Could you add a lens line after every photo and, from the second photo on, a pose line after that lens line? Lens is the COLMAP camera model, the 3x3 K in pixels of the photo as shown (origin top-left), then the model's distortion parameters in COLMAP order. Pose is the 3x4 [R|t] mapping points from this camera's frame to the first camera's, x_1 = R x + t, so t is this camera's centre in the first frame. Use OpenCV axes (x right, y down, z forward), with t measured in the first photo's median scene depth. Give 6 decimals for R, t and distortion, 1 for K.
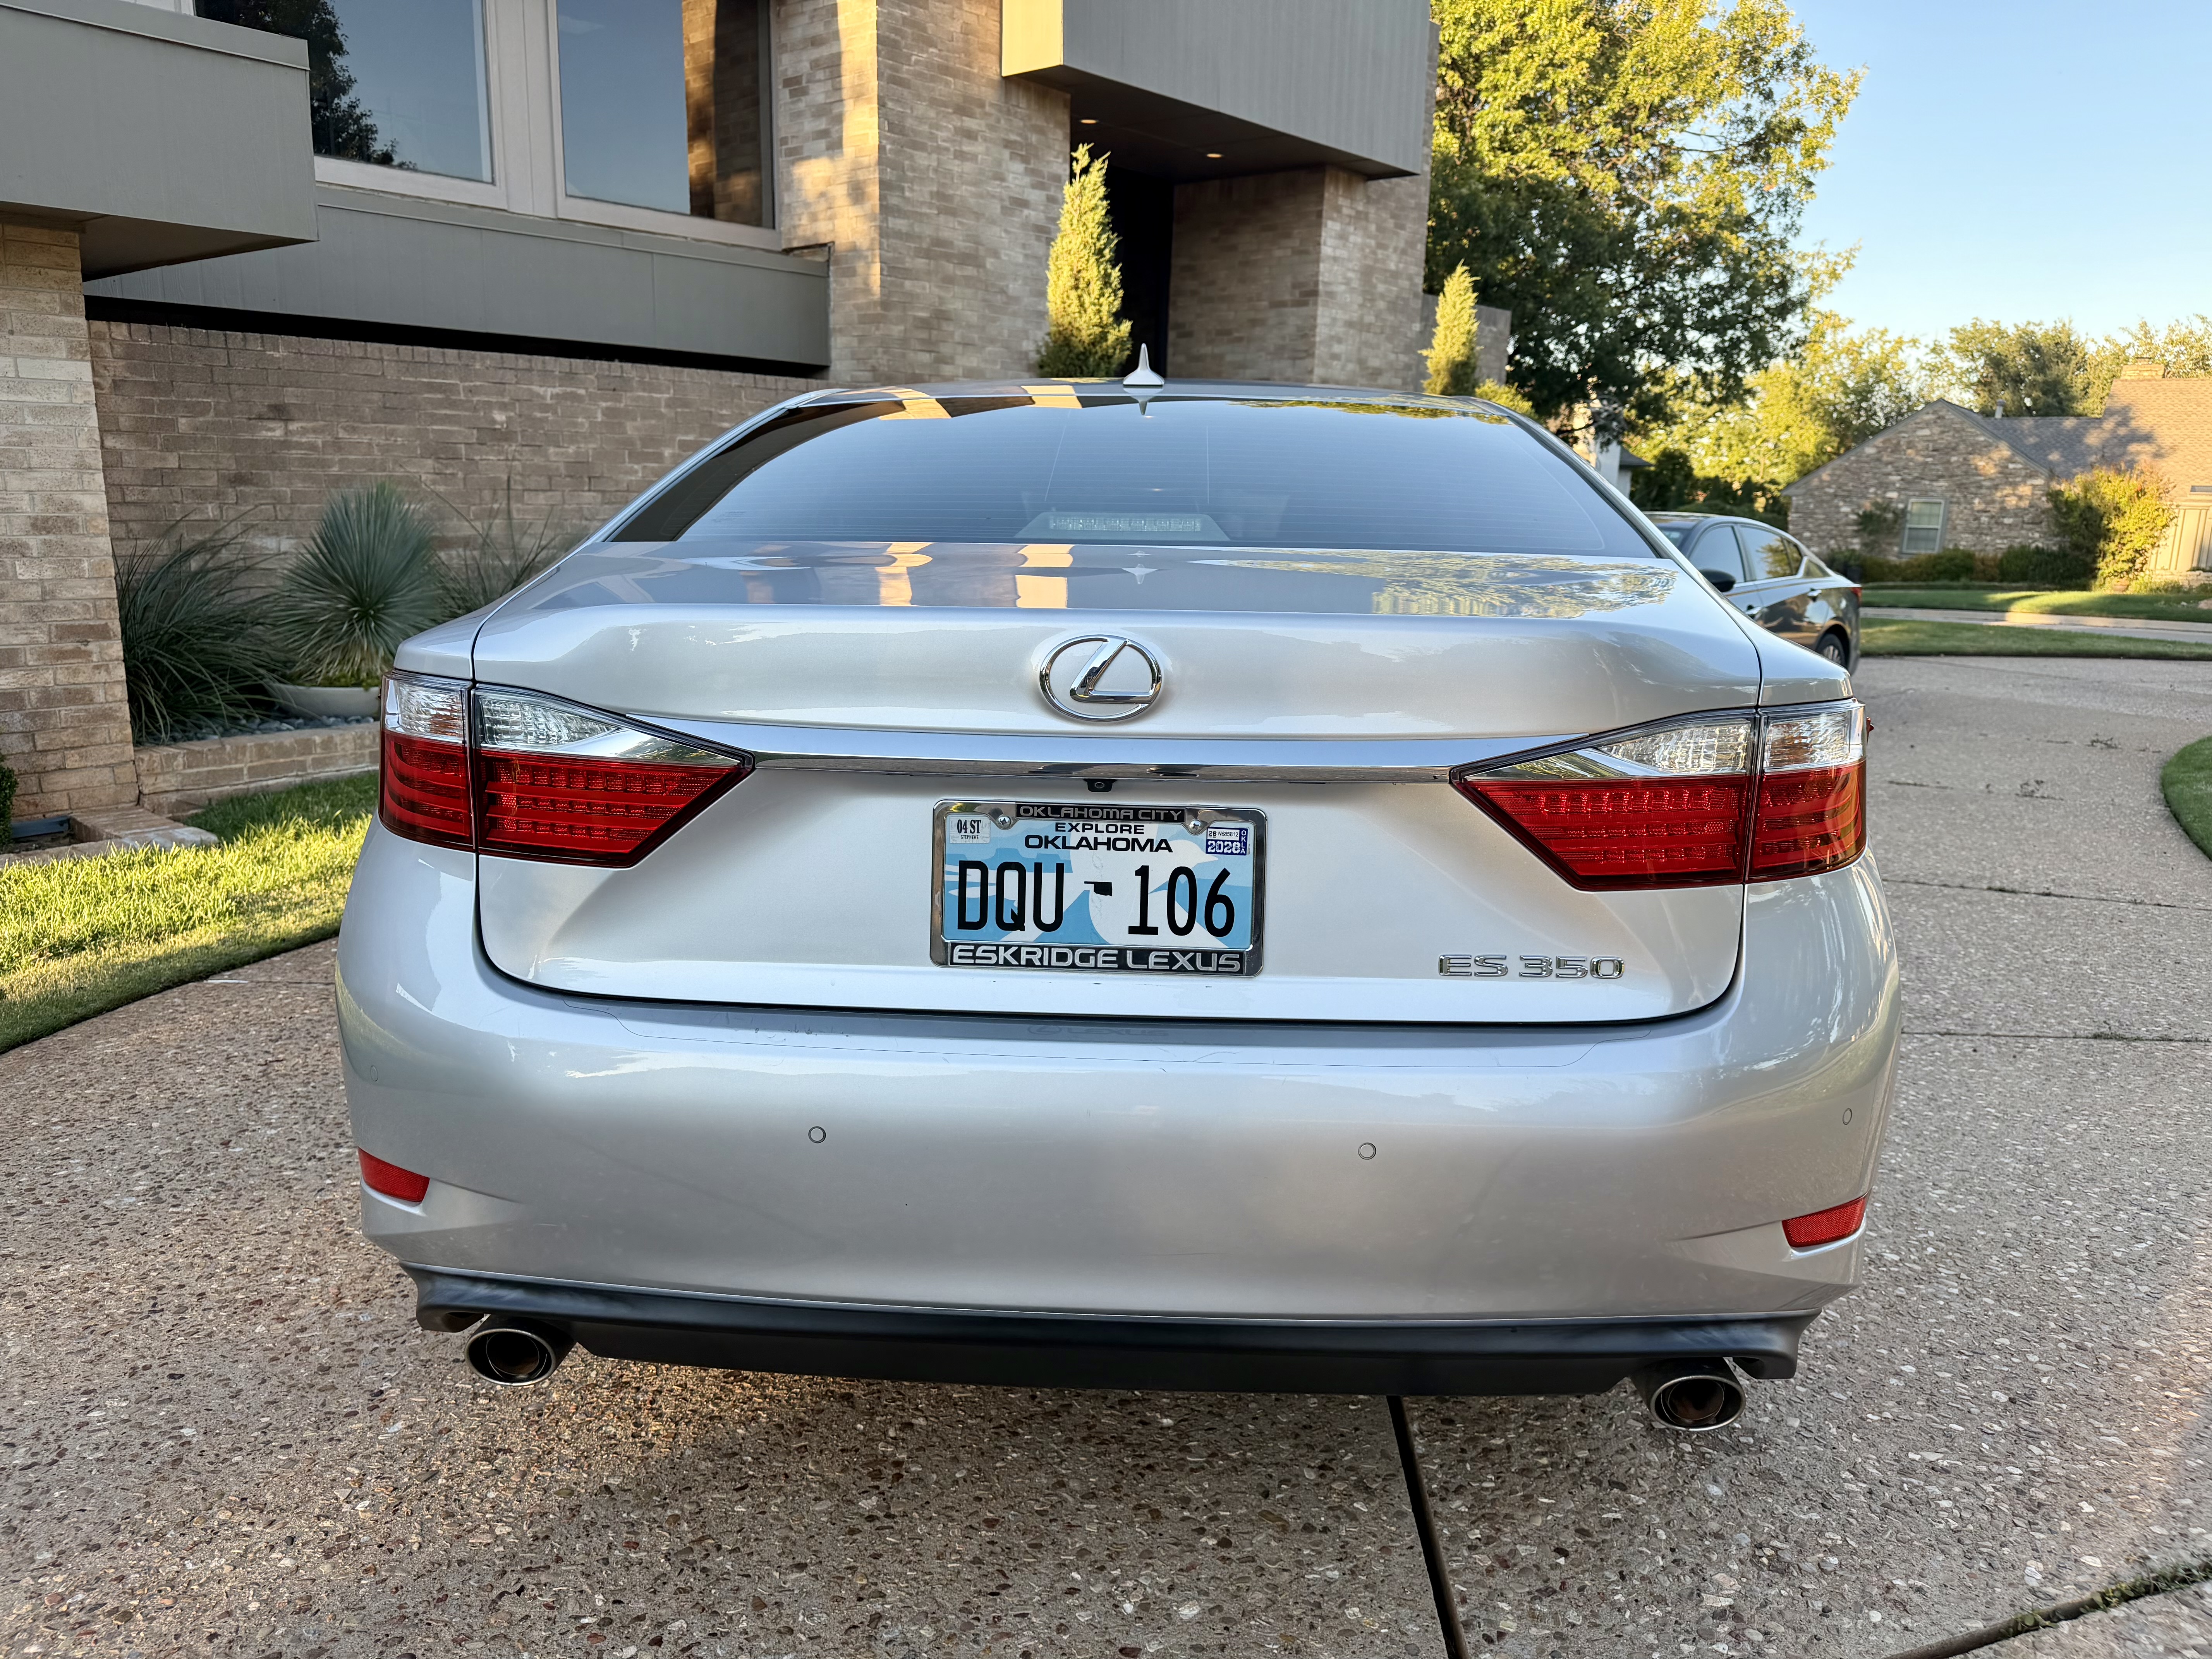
lens RADIAL K [[1581.2, 0, 1106.0], [0, 1581.2, 829.5], [0, 0, 1]] dist [-0.005012, 0.000472]
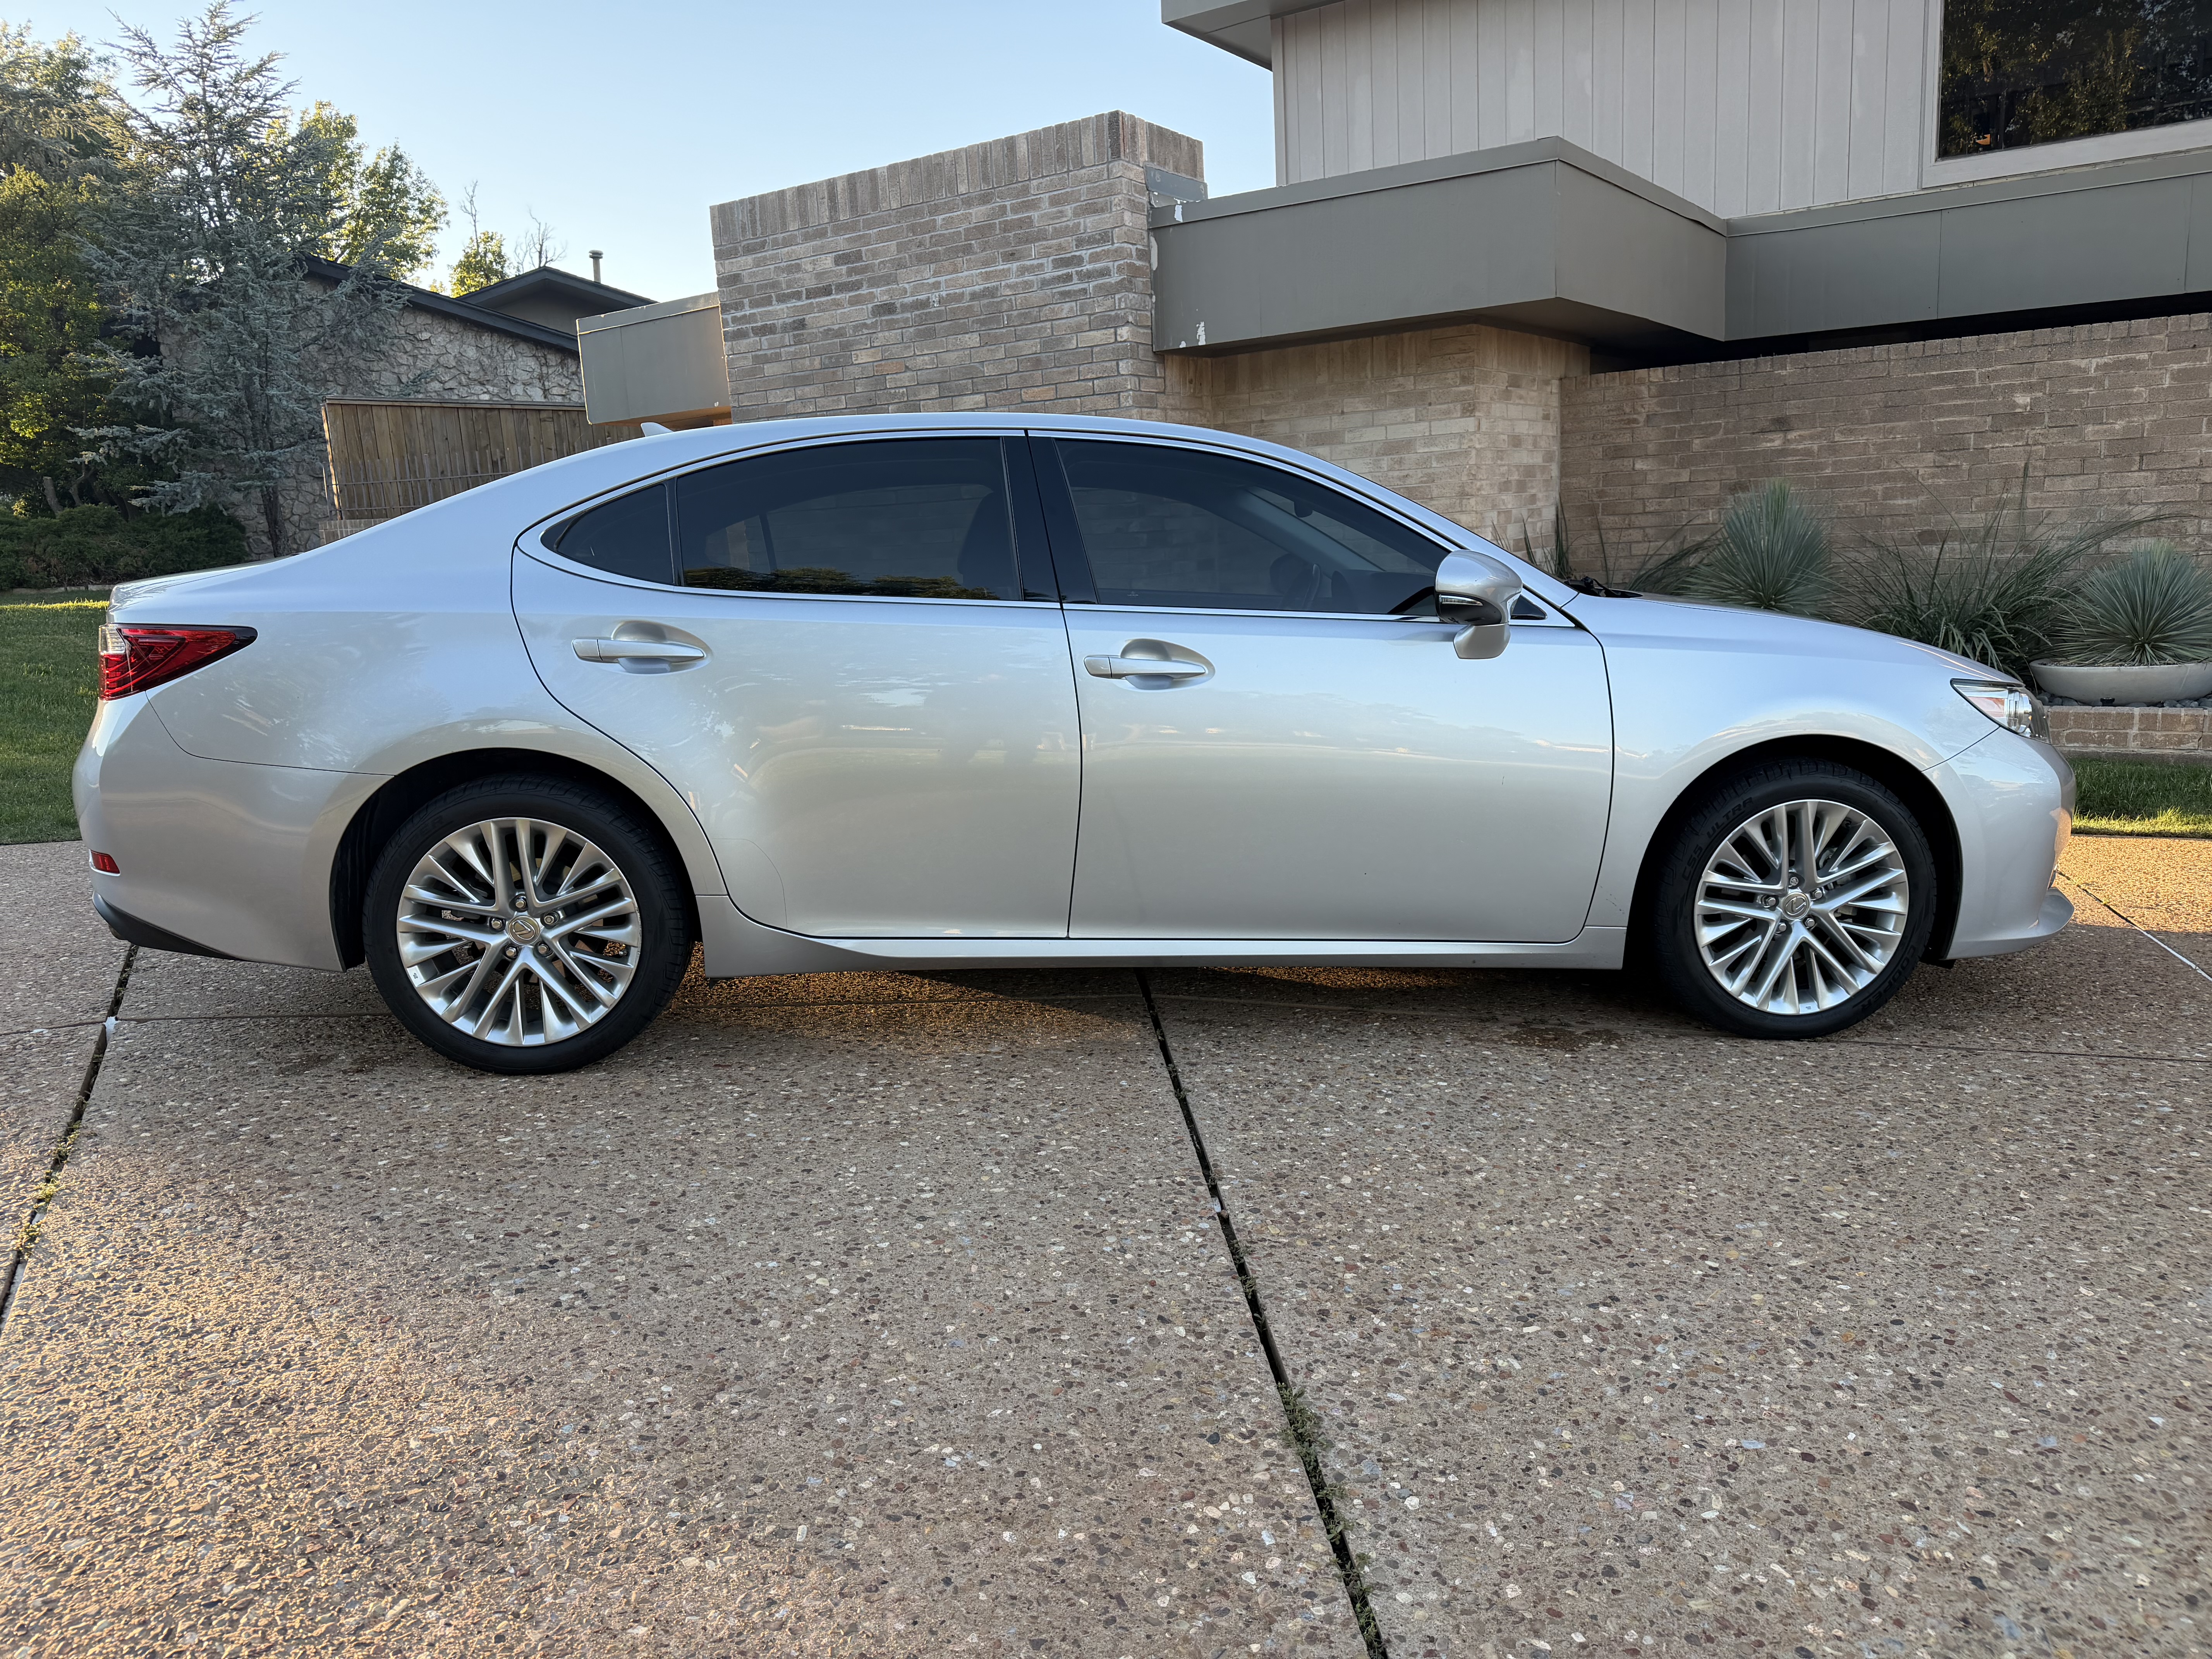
lens RADIAL K [[1581.2, 0, 1106.0], [0, 1581.2, 829.5], [0, 0, 1]] dist [-0.005012, 0.000472]
pose [[0.132758, 0.159750, -0.978190, 0.514973], [-0.151009, 0.978664, 0.139332, -0.063008], [0.979577, 0.129218, 0.154050, 0.372013]]
